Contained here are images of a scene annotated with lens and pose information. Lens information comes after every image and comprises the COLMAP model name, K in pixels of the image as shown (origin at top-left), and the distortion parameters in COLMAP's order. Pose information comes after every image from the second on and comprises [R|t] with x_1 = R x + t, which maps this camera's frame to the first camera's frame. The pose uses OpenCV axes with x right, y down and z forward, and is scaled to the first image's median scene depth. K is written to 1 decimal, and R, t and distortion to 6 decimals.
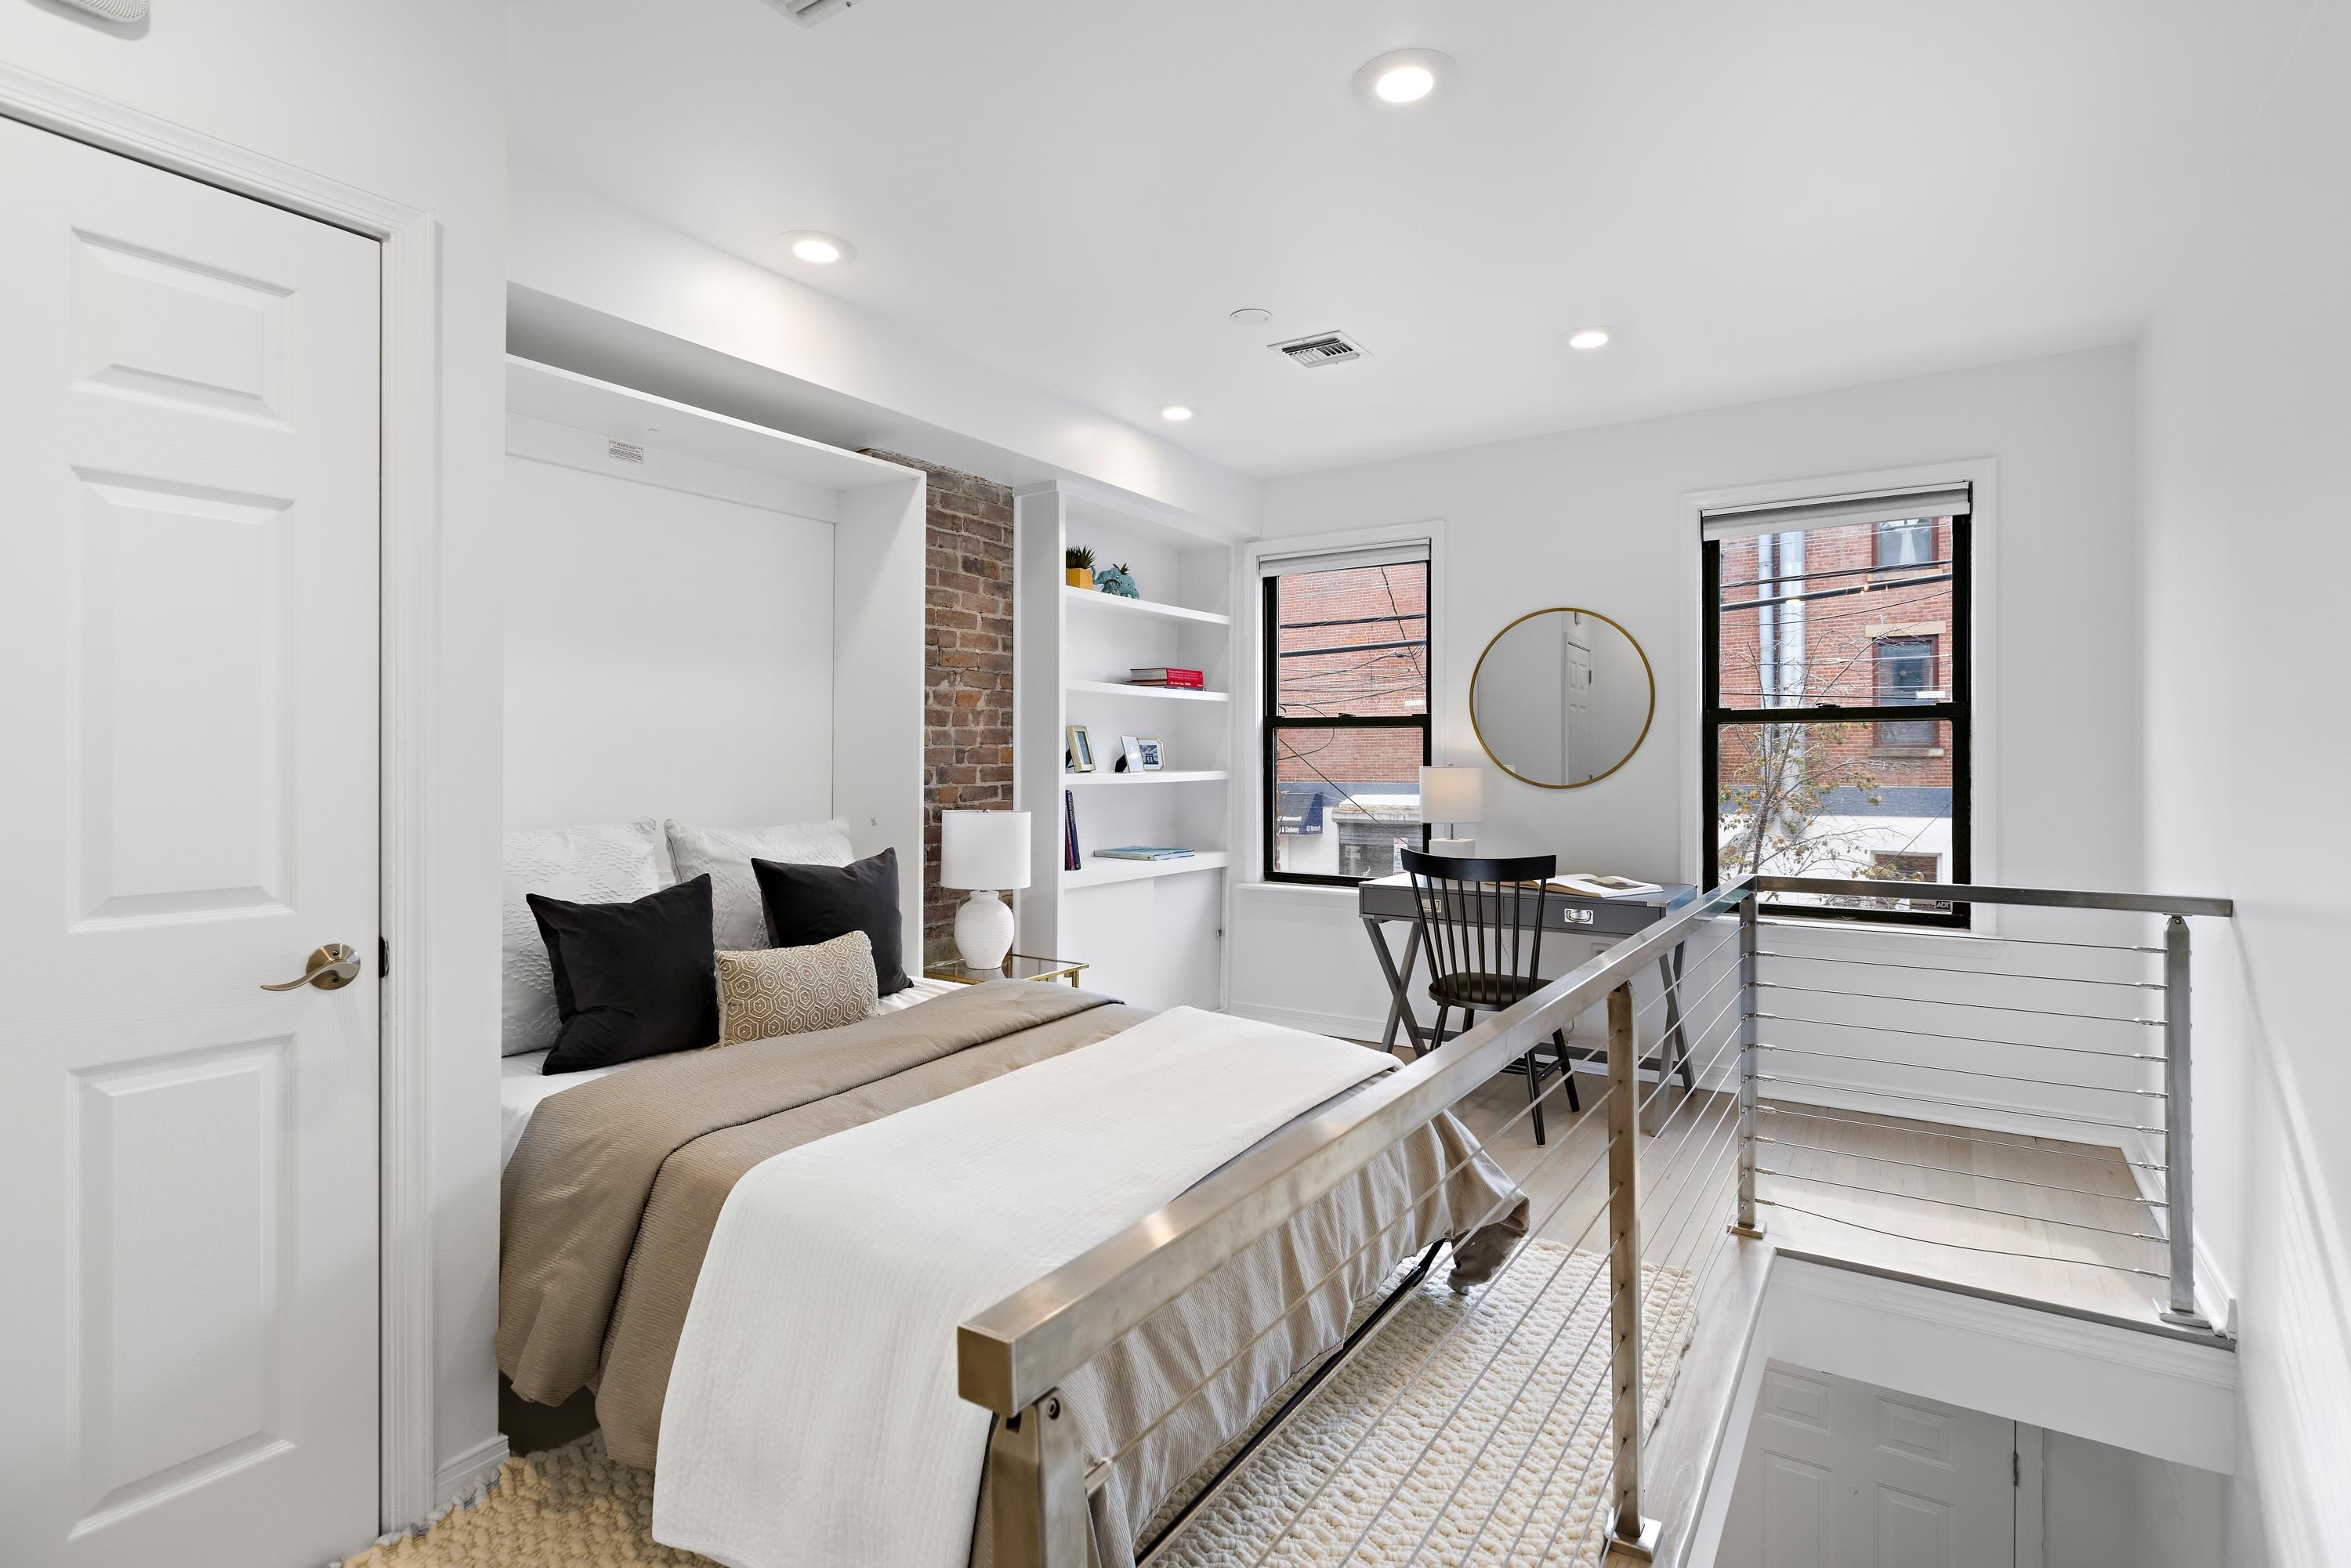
lens RADIAL K [[1160.2, 0, 1178.3], [0, 1160.2, 762.0], [0, 0, 1]] dist [-0.000180, -0.000209]
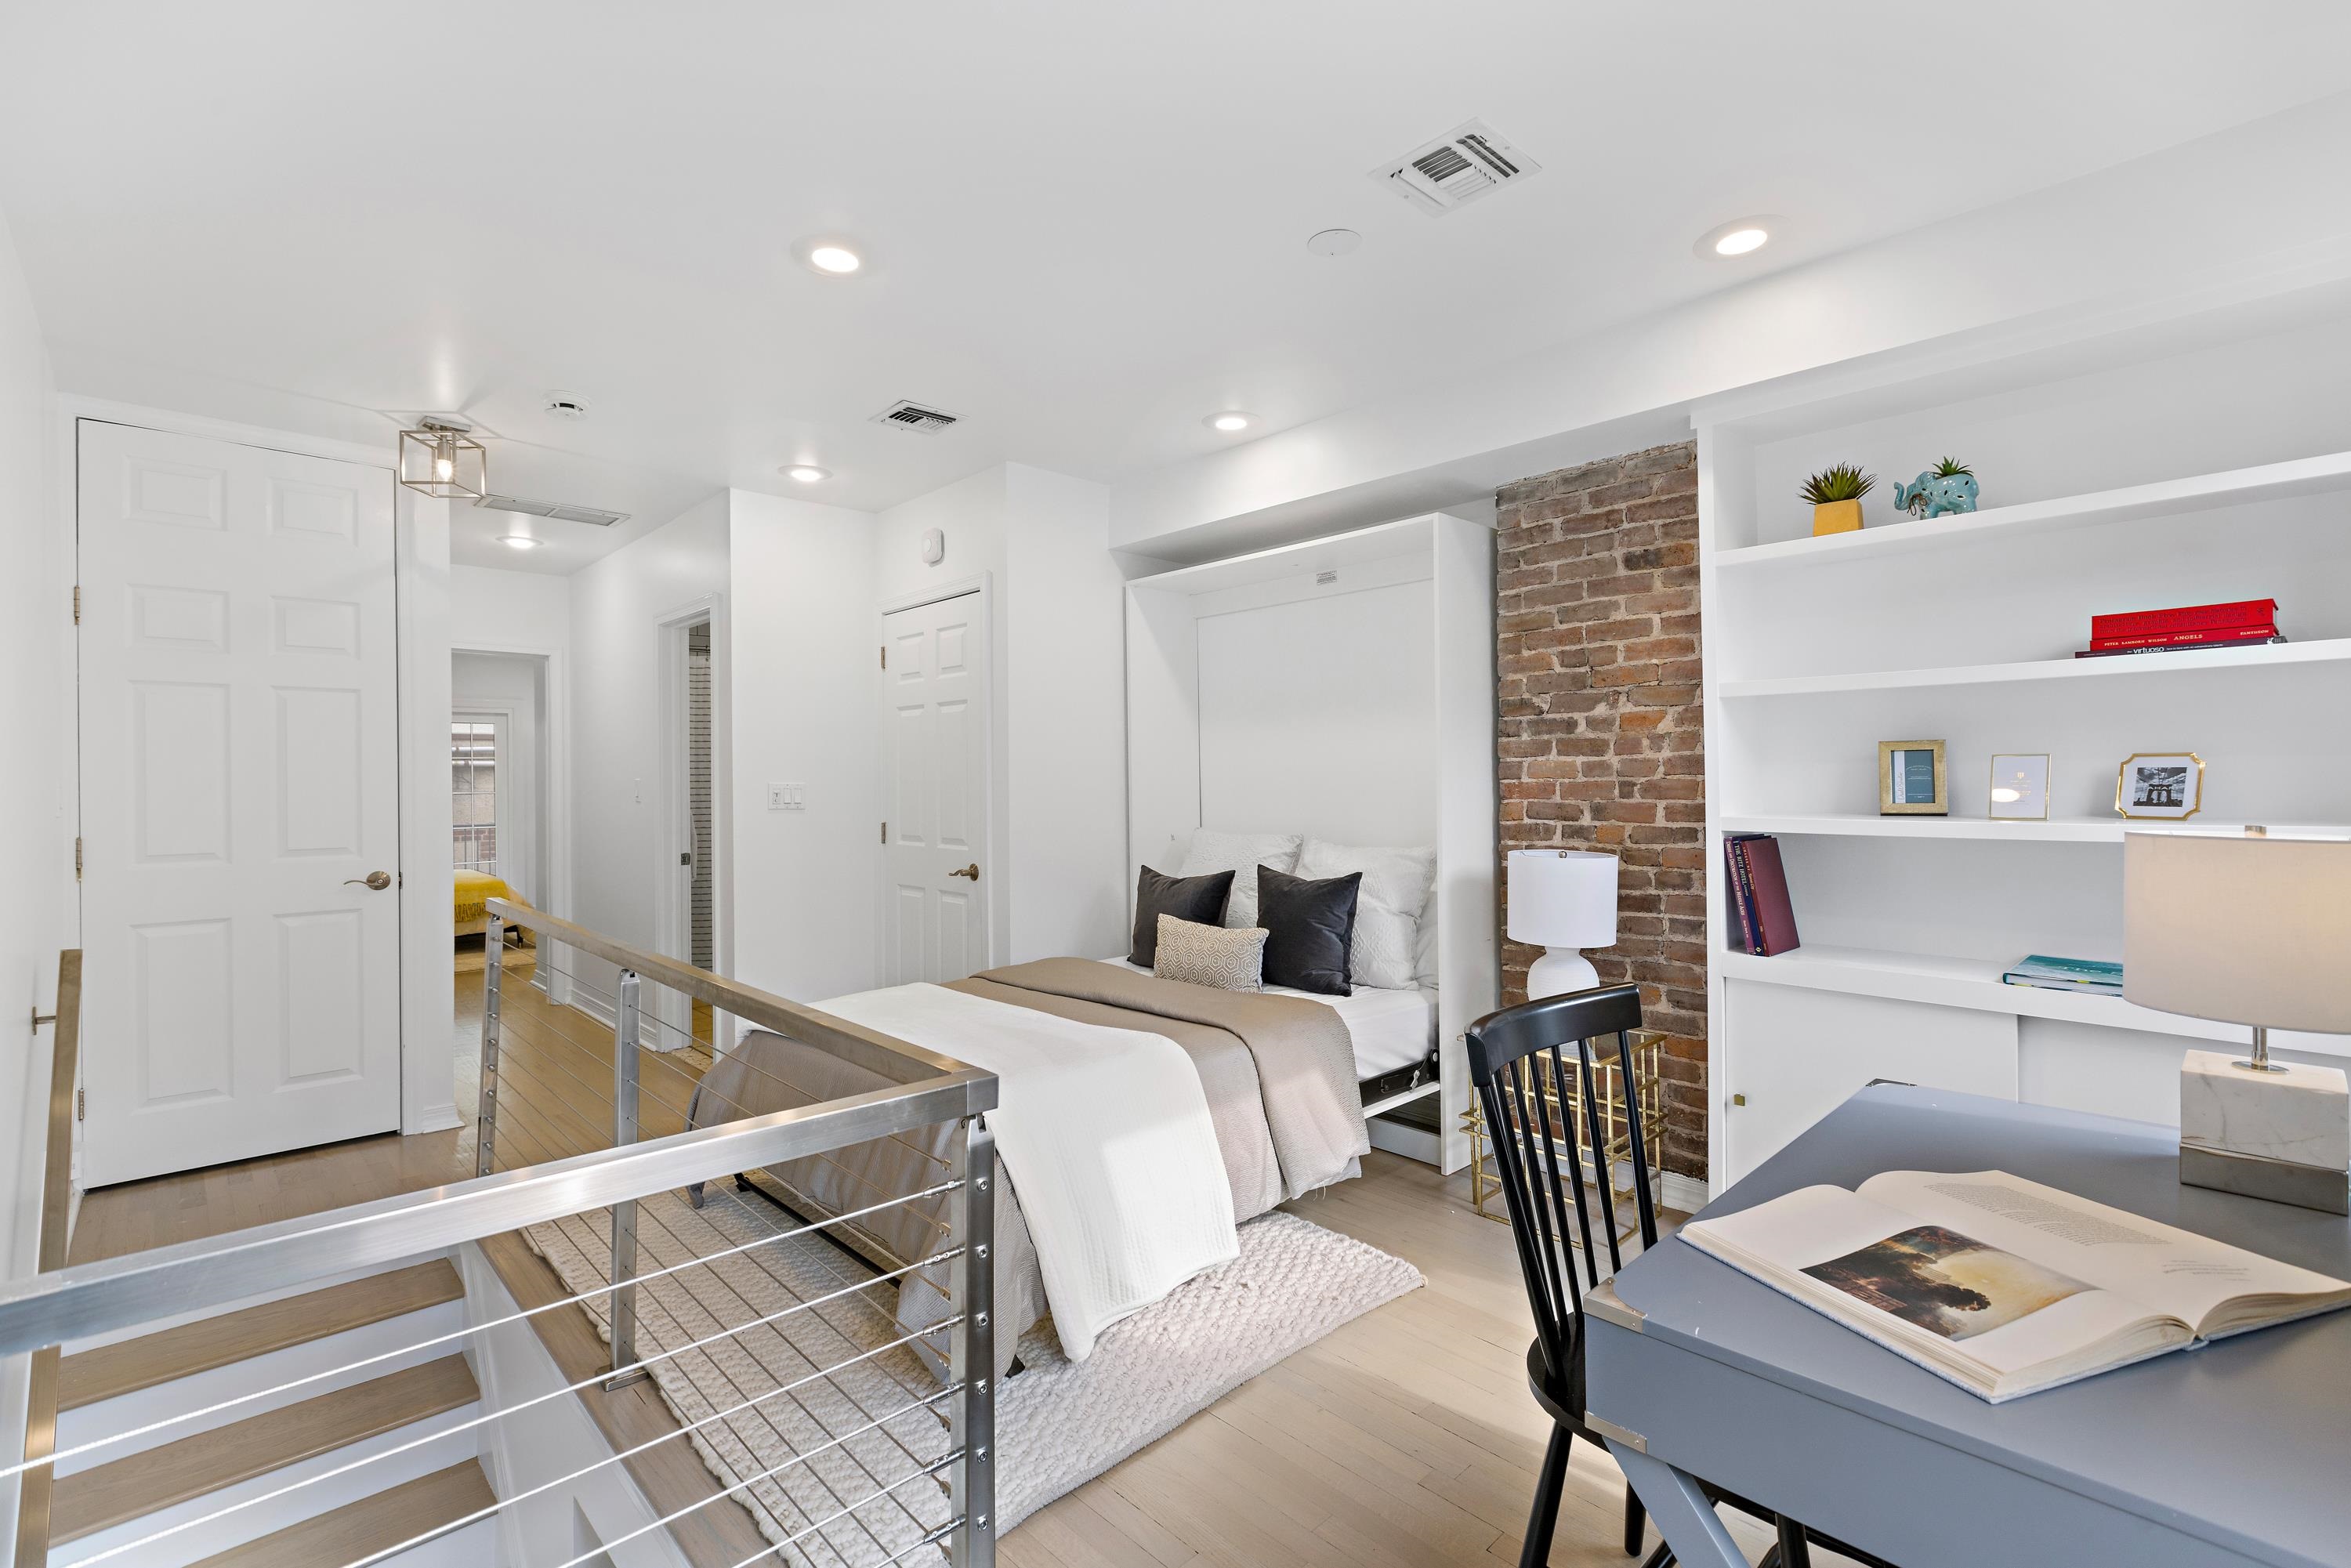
lens RADIAL K [[1044.0, 0, 1176.1], [0, 1044.0, 773.2], [0, 0, 1]] dist [0.000902, -0.000286]
pose [[-0.235507, -0.004729, -0.971861, 0.629414], [0.004689, 0.999971, -0.006003, -0.014114], [0.971861, -0.005971, -0.235478, 0.857771]]
